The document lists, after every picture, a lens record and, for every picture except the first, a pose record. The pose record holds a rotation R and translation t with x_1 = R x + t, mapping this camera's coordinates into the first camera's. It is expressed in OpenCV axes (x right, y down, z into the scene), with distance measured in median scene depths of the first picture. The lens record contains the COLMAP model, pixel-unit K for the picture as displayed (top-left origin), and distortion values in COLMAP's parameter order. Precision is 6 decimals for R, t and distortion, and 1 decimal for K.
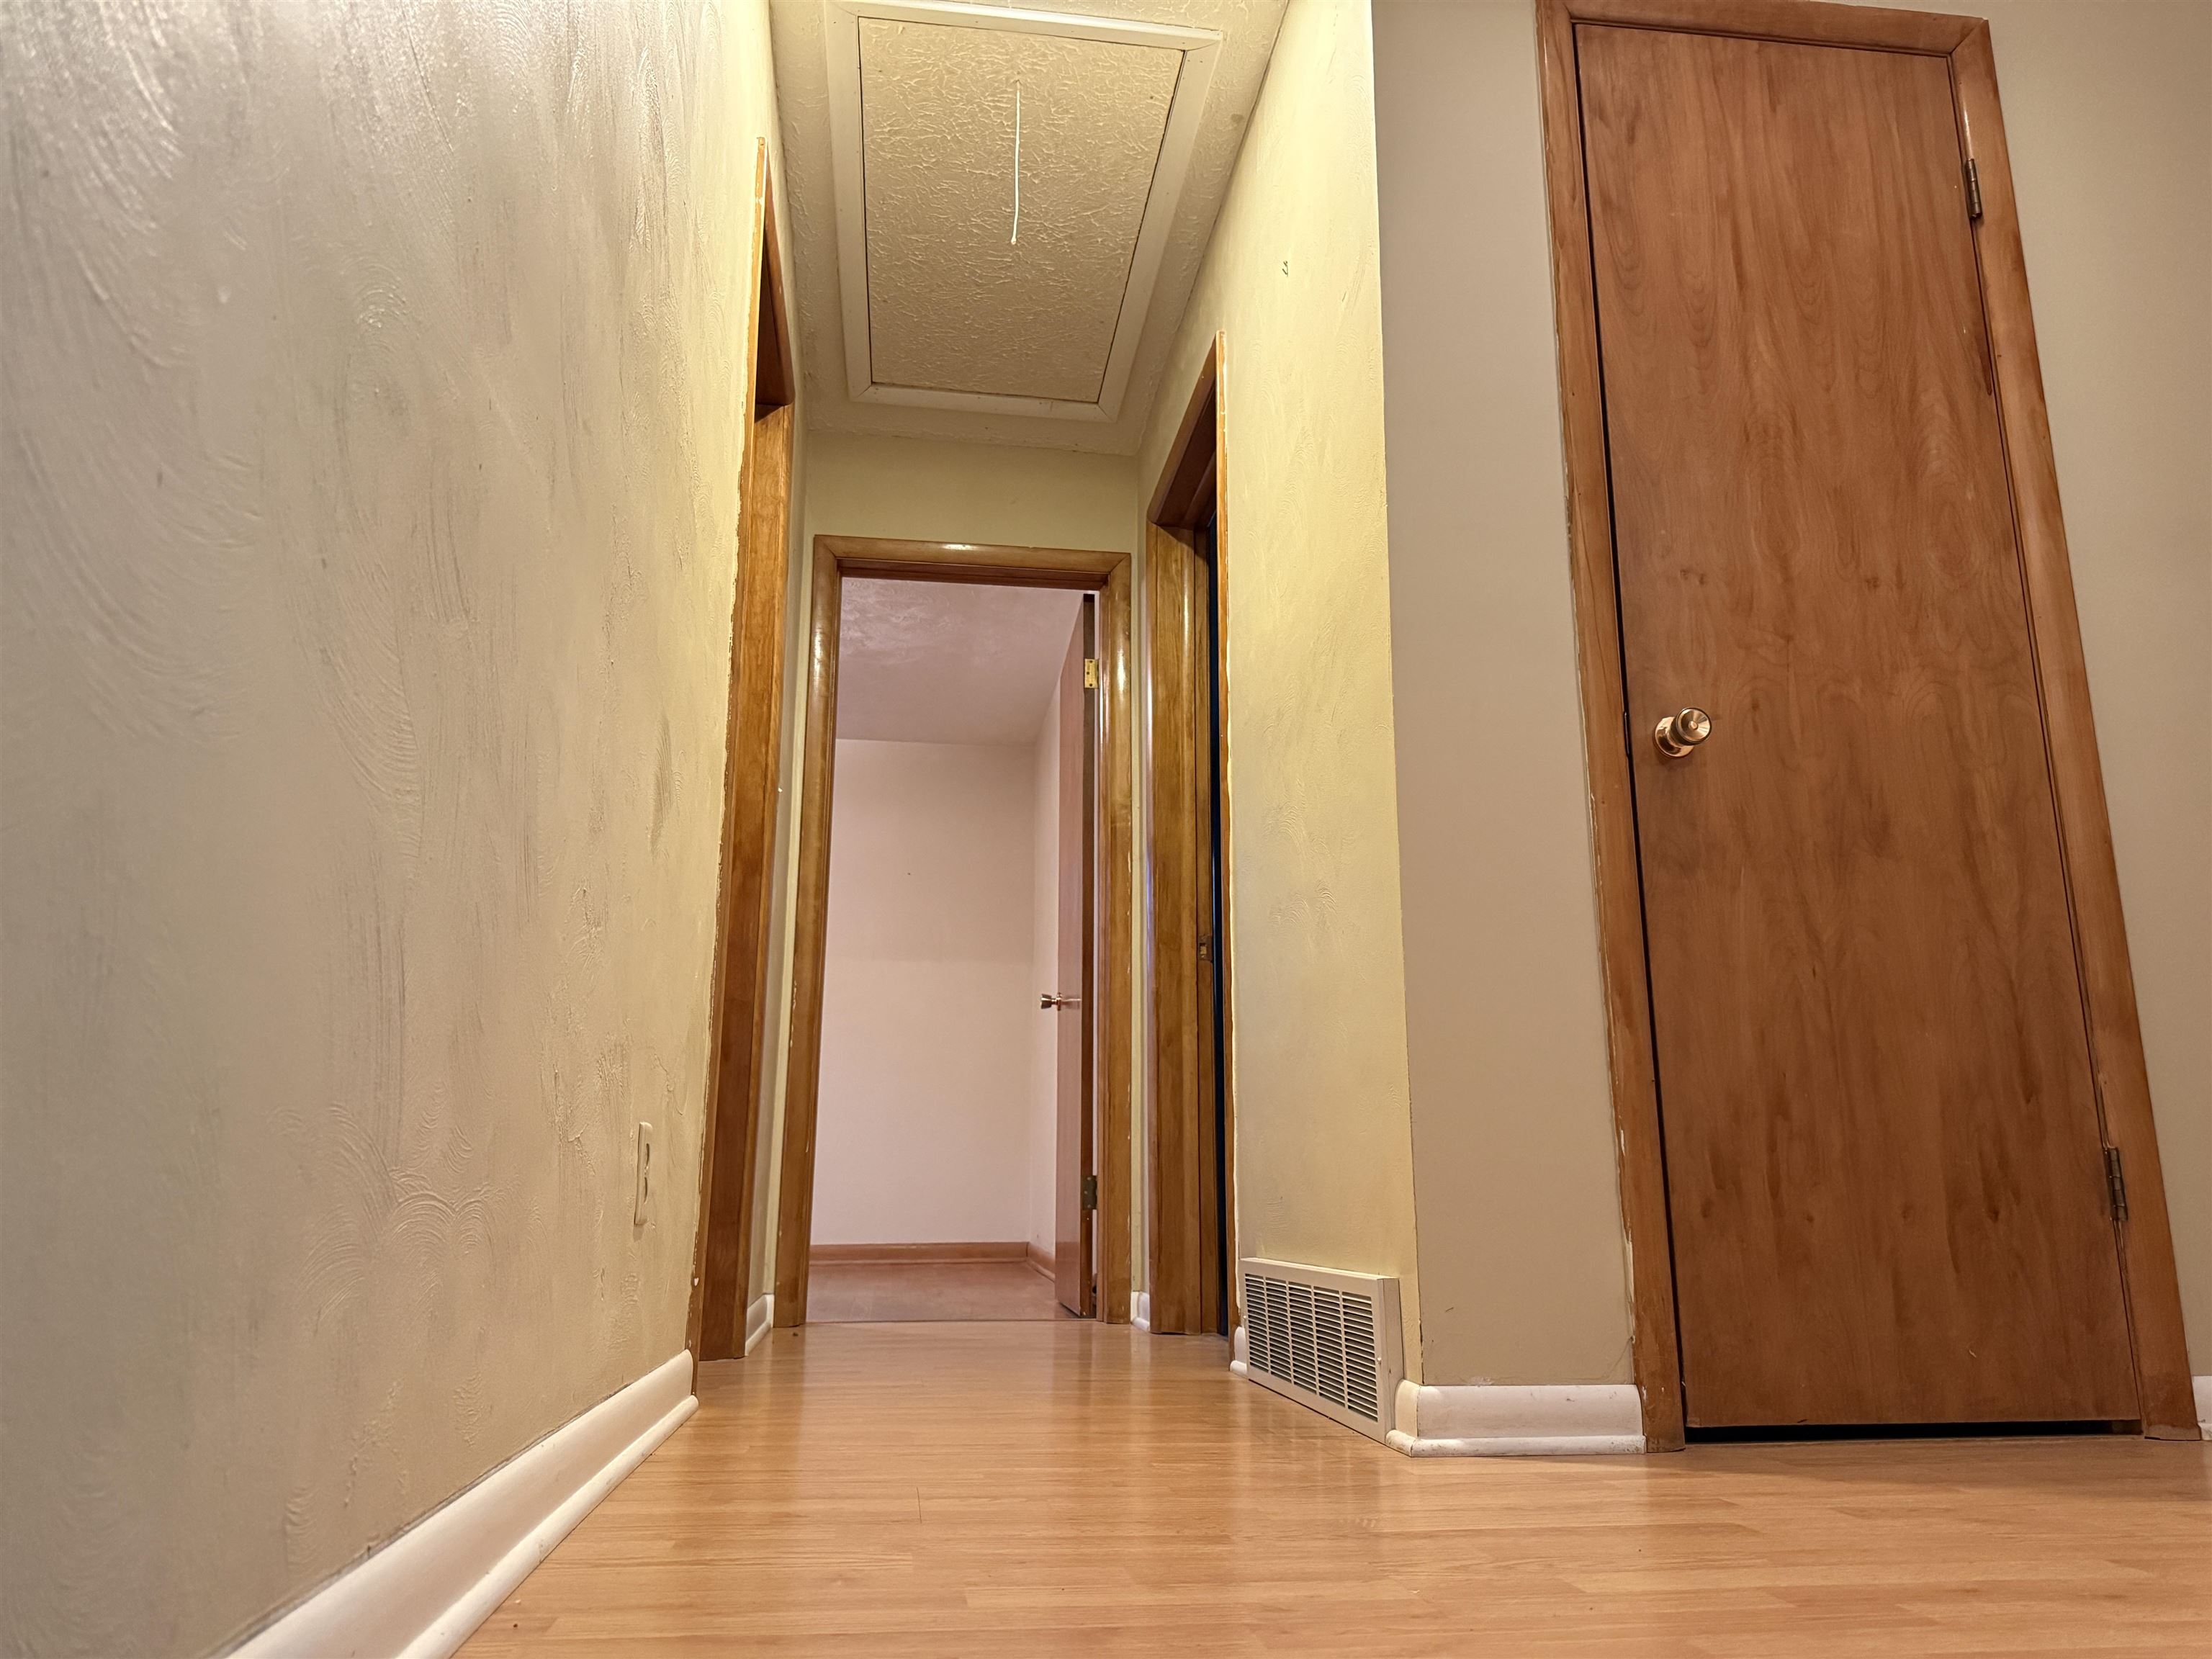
lens RADIAL K [[1550.0, 0, 1103.7], [0, 1550.0, 825.2], [0, 0, 1]] dist [0.004883, 0.000380]
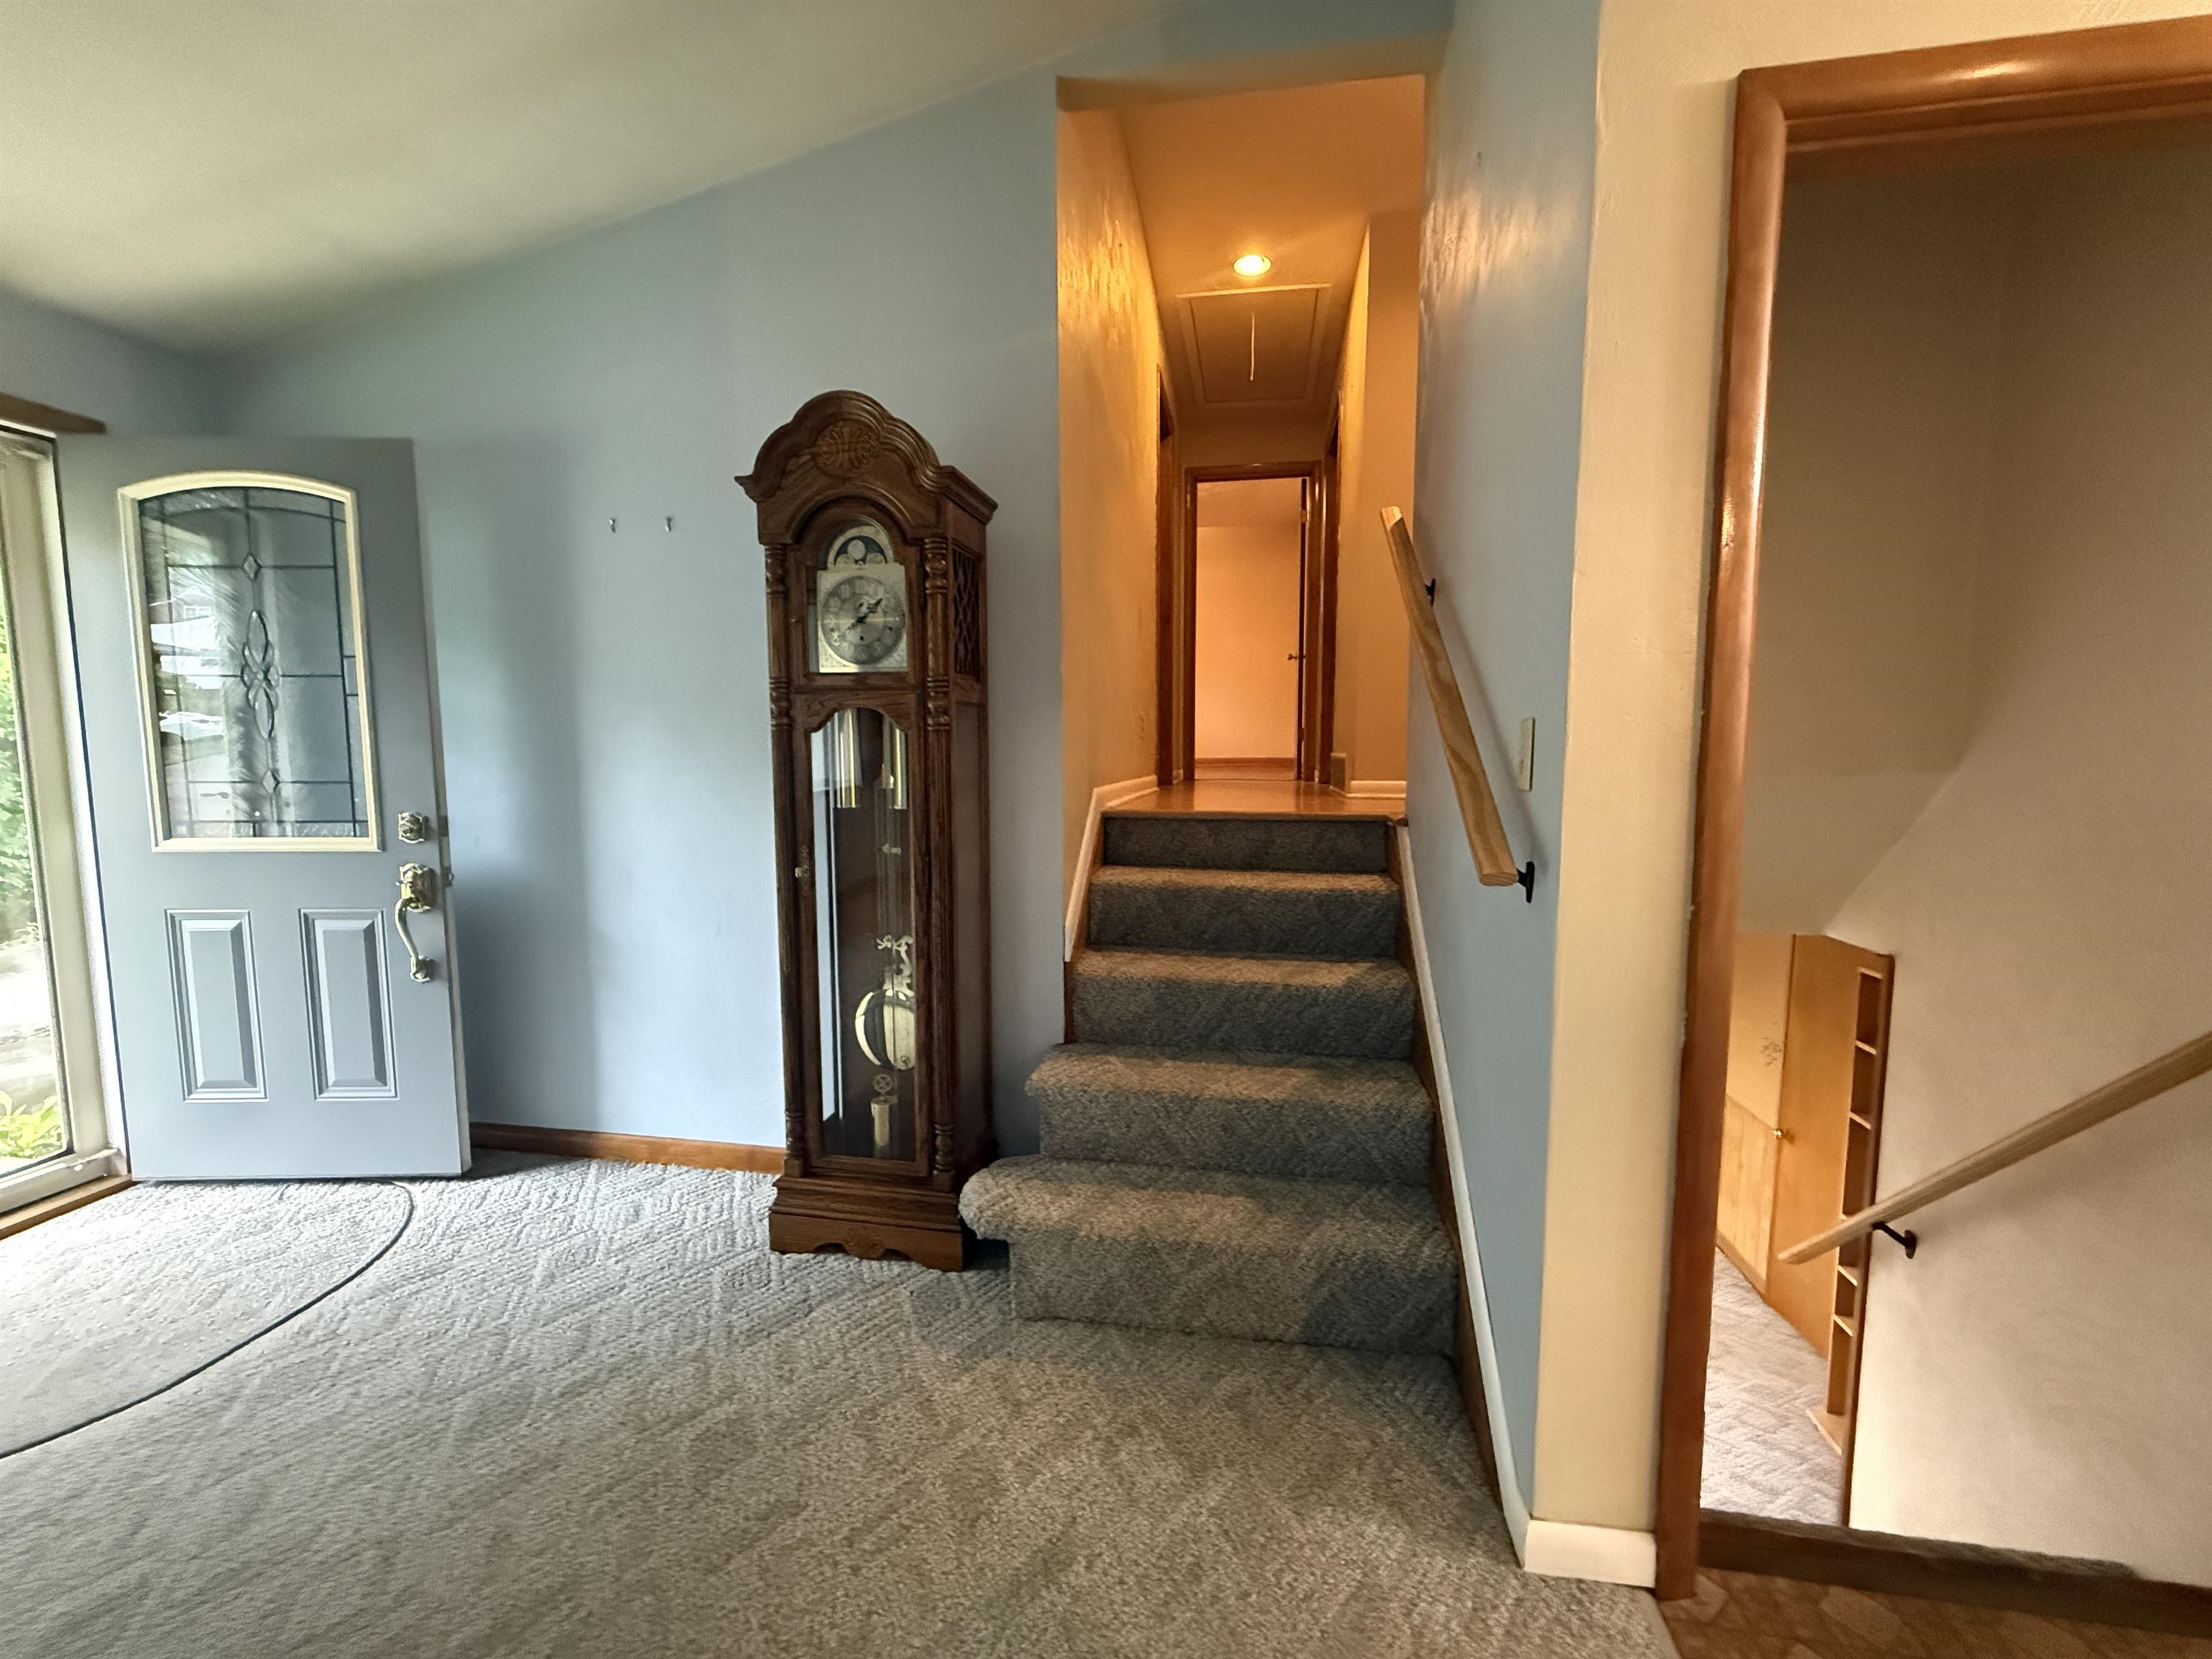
lens RADIAL K [[886.9, 0, 1089.9], [0, 886.9, 827.8], [0, 0, 1]] dist [0.004134, -0.001412]
pose [[0.953298, 0.024895, -0.301003, 0.097038], [0.073230, 0.947809, 0.310316, -0.091911], [0.293018, -0.317867, 0.901721, -0.445039]]
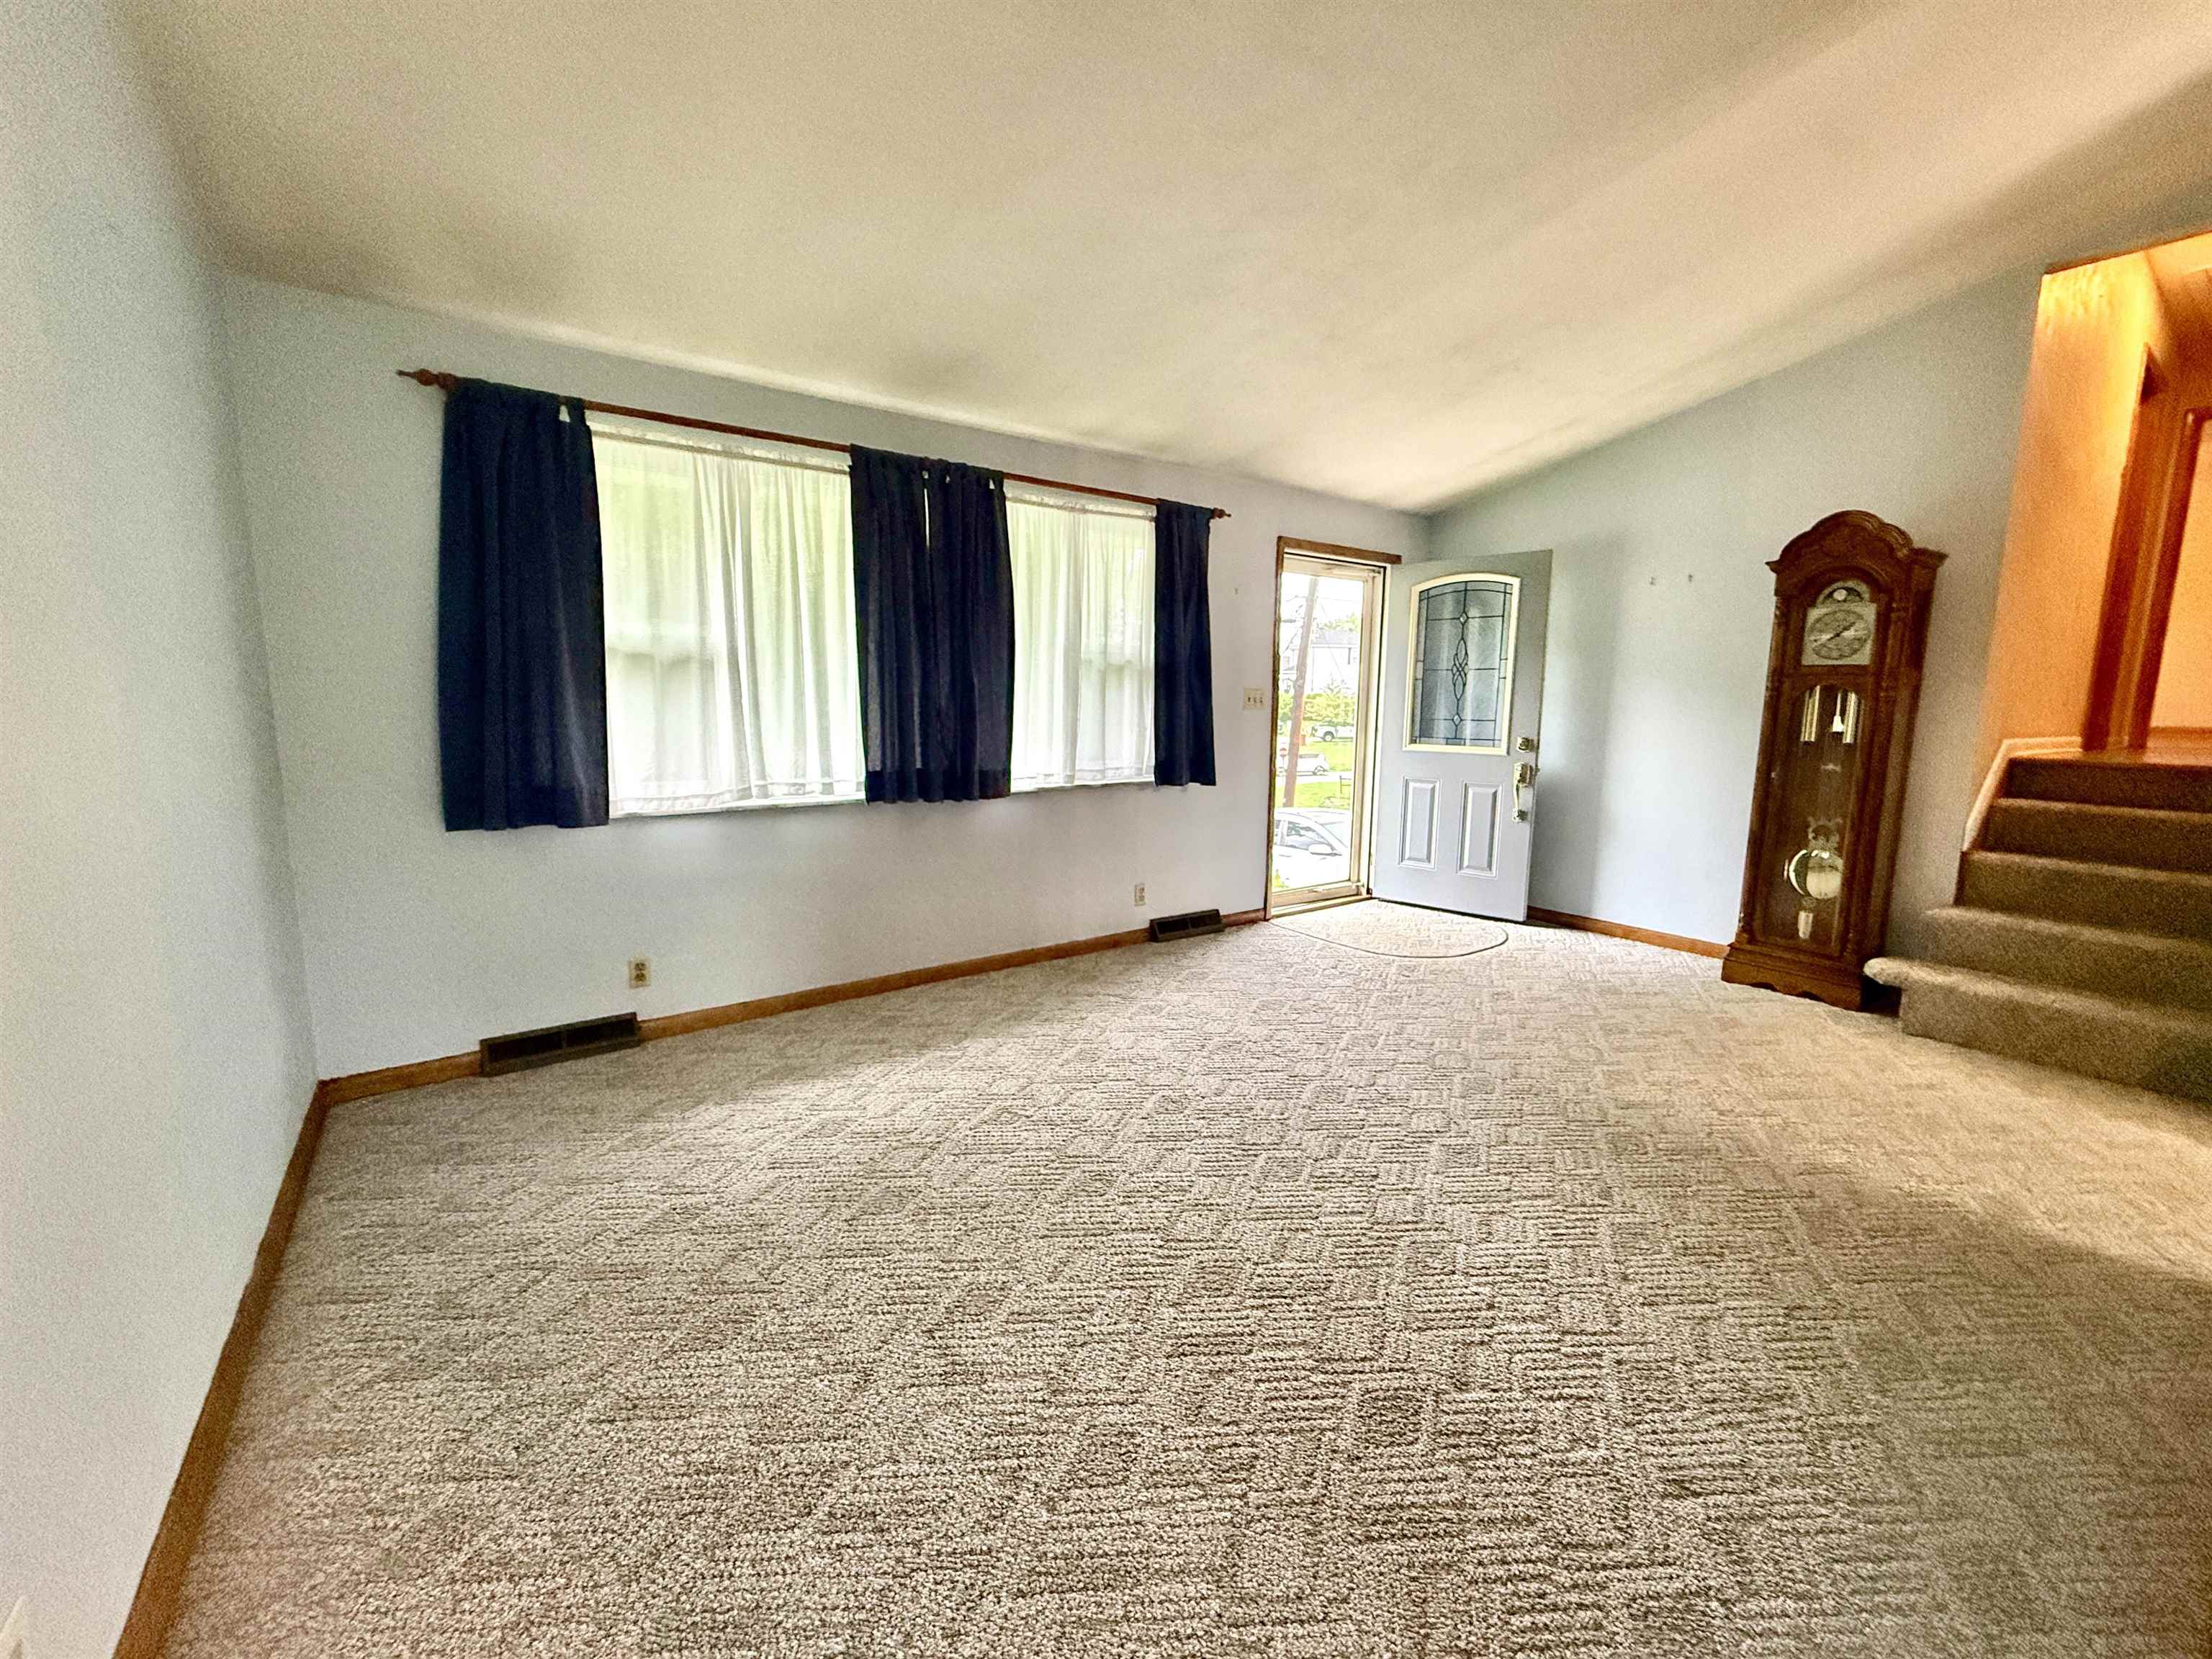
lens RADIAL K [[886.9, 0, 1112.9], [0, 886.9, 828.4], [0, 0, 1]] dist [0.004134, -0.001412]
pose [[0.474919, 0.128545, -0.870590, 0.267724], [0.194480, 0.949484, 0.246286, -0.227668], [0.858271, -0.286279, 0.425929, -1.025225]]
